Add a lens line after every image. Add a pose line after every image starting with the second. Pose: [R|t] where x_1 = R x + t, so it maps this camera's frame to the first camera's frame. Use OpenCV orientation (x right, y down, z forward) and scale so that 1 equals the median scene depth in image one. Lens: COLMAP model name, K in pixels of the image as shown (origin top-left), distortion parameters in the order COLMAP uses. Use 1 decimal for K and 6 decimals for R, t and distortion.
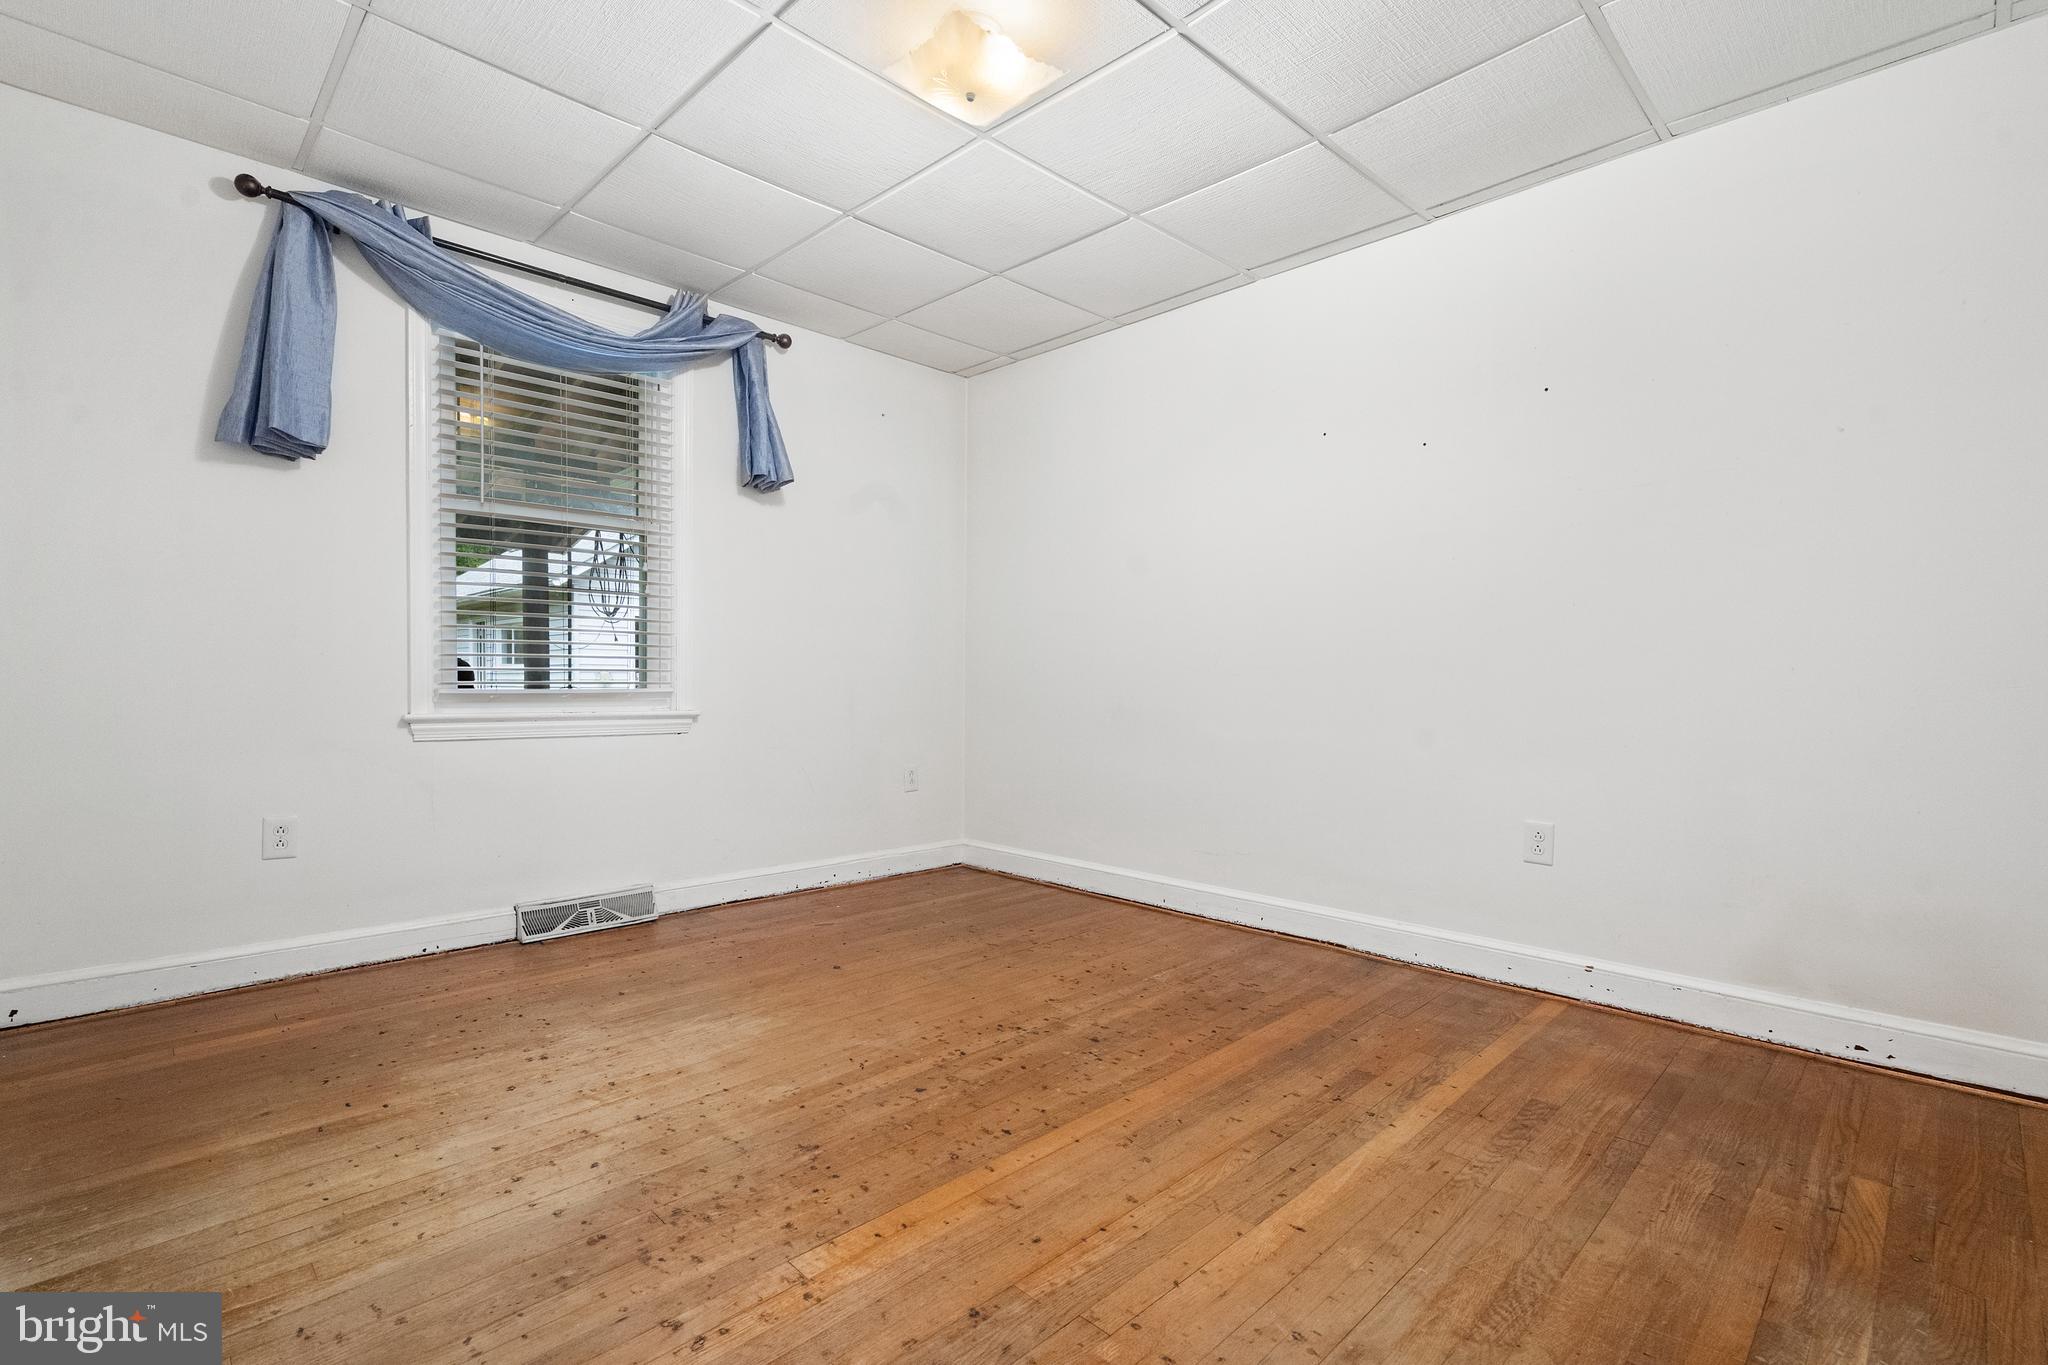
lens RADIAL K [[929.9, 0, 1027.0], [0, 929.9, 678.8], [0, 0, 1]] dist [-0.004945, 0.002470]
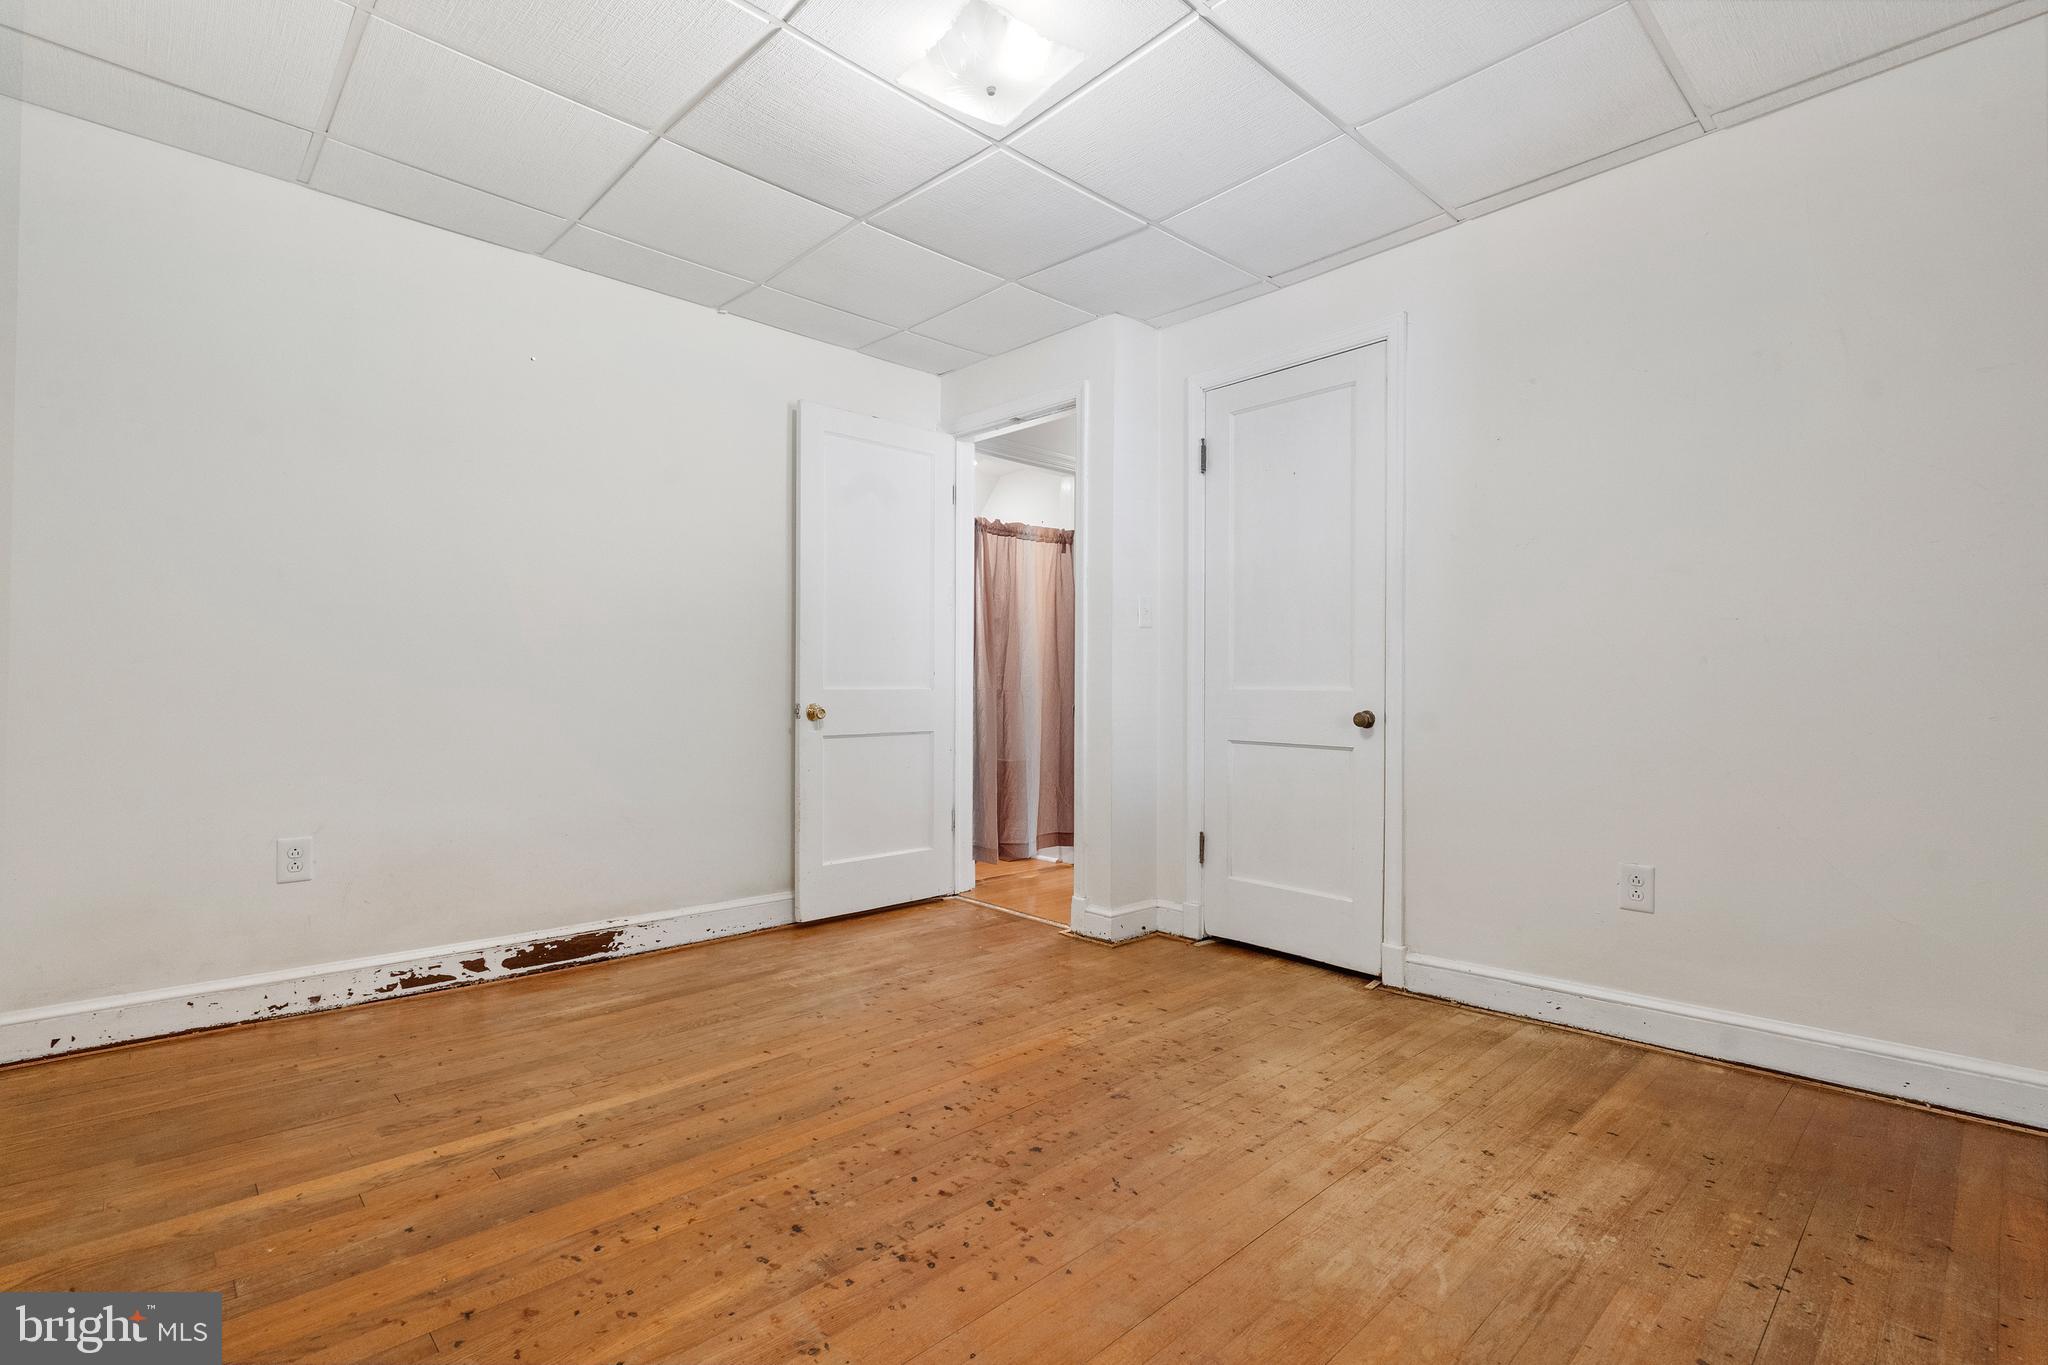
lens RADIAL K [[929.9, 0, 1021.0], [0, 929.9, 685.4], [0, 0, 1]] dist [-0.004945, 0.002470]
pose [[-0.999715, -0.008332, 0.022370, -0.117472], [-0.008286, 0.999963, 0.002139, -0.012808], [-0.022387, 0.001953, -0.999747, 1.916541]]
